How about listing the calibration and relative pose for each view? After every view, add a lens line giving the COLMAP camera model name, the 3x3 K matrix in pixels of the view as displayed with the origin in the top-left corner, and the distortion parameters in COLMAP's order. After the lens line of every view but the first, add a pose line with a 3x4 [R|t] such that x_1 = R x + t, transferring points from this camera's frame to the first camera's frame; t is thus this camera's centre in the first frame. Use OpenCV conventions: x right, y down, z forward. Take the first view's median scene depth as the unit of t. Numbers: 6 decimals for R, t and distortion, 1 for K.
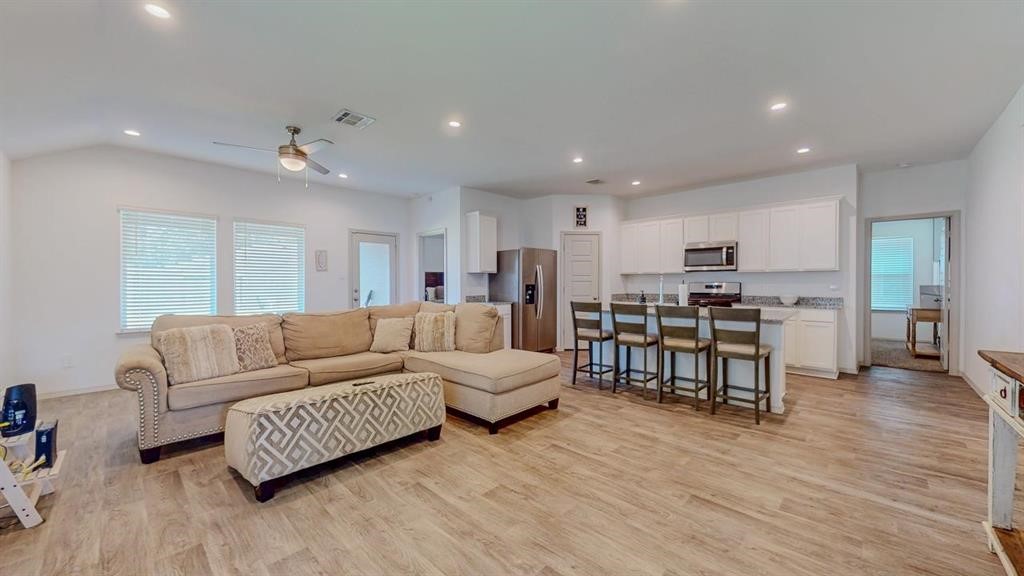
lens RADIAL K [[379.7, 0, 516.8], [0, 379.7, 283.6], [0, 0, 1]] dist [0.008108, -0.000522]
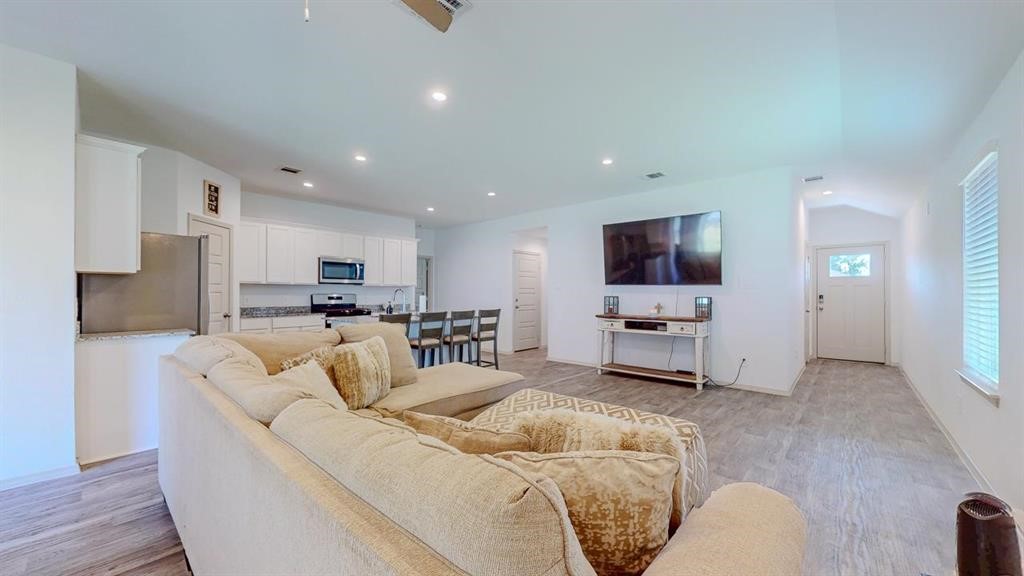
lens RADIAL K [[379.7, 0, 507.1], [0, 379.7, 293.3], [0, 0, 1]] dist [0.008108, -0.000522]
pose [[-0.014365, 0.002179, 0.999894, -0.736011], [0.001833, 0.999996, -0.002153, -0.002231], [-0.999895, 0.001802, -0.014369, 0.659683]]
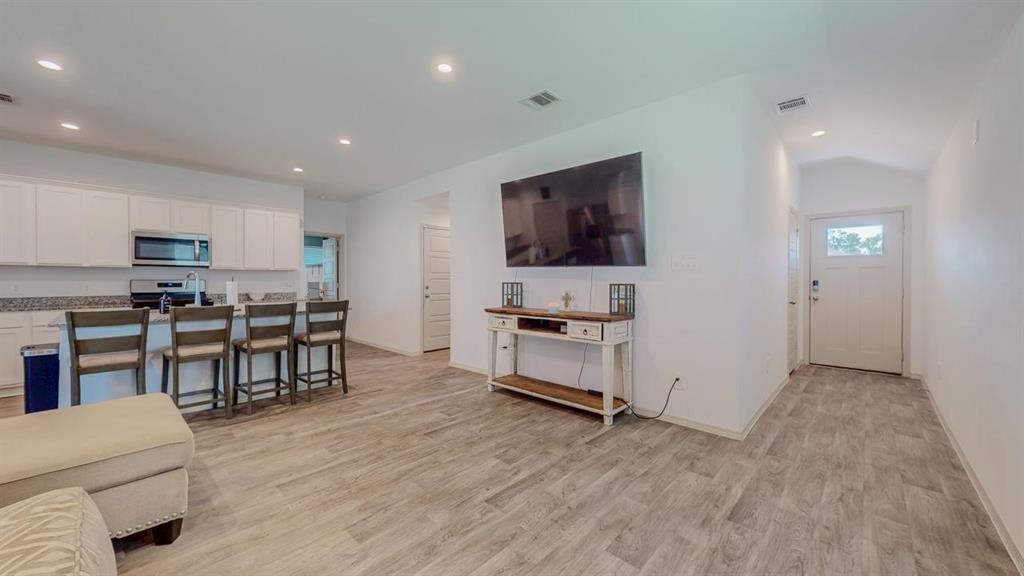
lens RADIAL K [[379.7, 0, 503.6], [0, 379.7, 284.4], [0, 0, 1]] dist [0.008108, -0.000522]
pose [[0.018744, -0.010905, 0.999765, -0.401093], [0.002367, 0.999938, 0.010862, -0.000090], [-0.999822, 0.002163, 0.018769, 0.307413]]
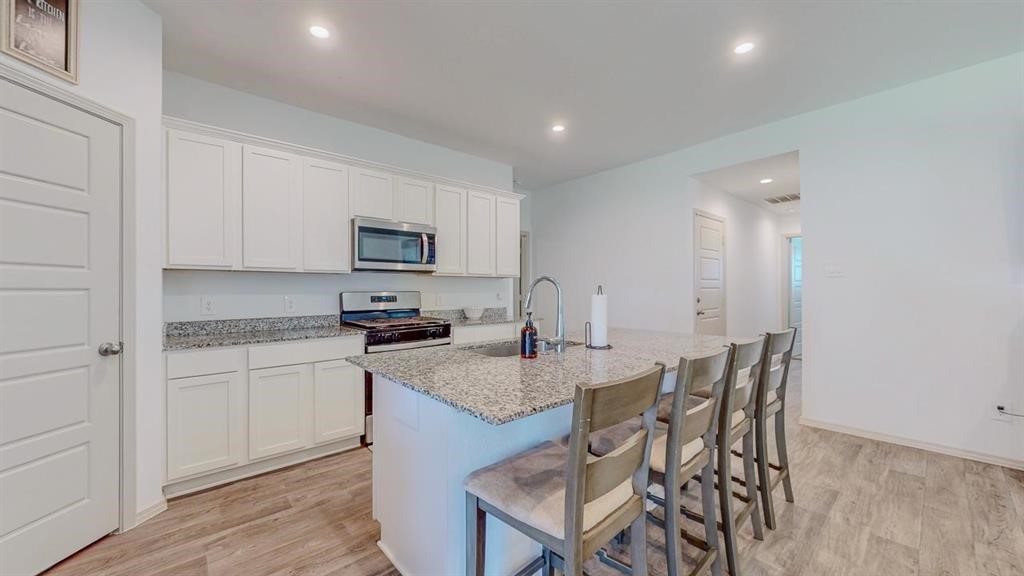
lens RADIAL K [[379.7, 0, 511.5], [0, 379.7, 291.8], [0, 0, 1]] dist [0.008108, -0.000522]
pose [[0.109396, -0.004092, 0.993990, -0.055516], [0.009127, 0.999954, 0.003112, -0.003044], [-0.993956, 0.008731, 0.109428, 0.936566]]
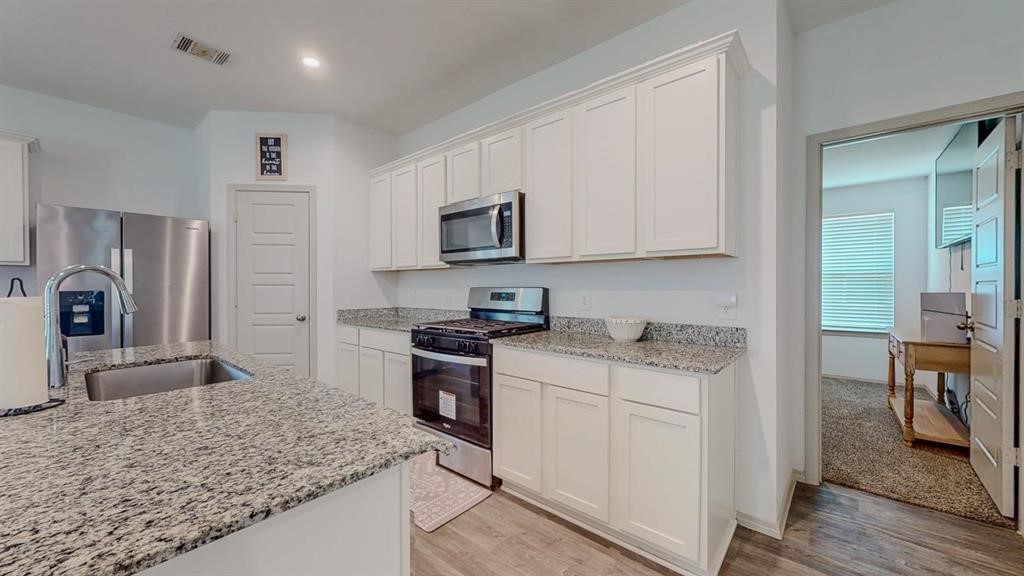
lens RADIAL K [[379.7, 0, 511.3], [0, 379.7, 284.5], [0, 0, 1]] dist [0.008108, -0.000522]
pose [[0.999032, -0.001223, 0.043978, 0.642426], [0.001345, 0.999995, -0.002754, -0.006342], [-0.043974, 0.002811, 0.999029, 0.671906]]
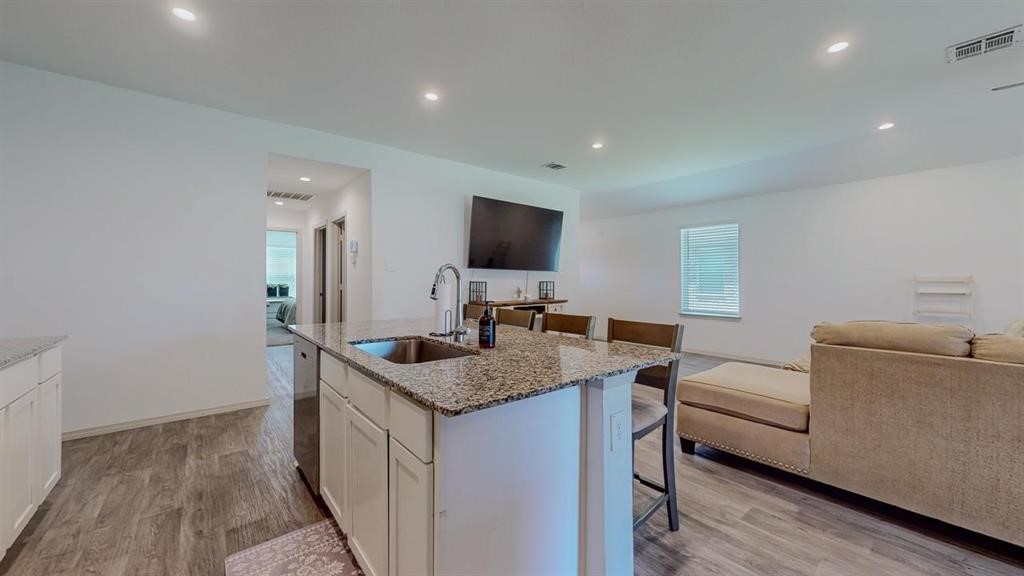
lens RADIAL K [[379.7, 0, 509.1], [0, 379.7, 285.7], [0, 0, 1]] dist [0.008108, -0.000522]
pose [[-0.988320, -0.006740, 0.152246, 0.245428], [-0.003554, 0.999769, 0.021191, -0.005625], [-0.152353, 0.020403, -0.988115, 1.337131]]
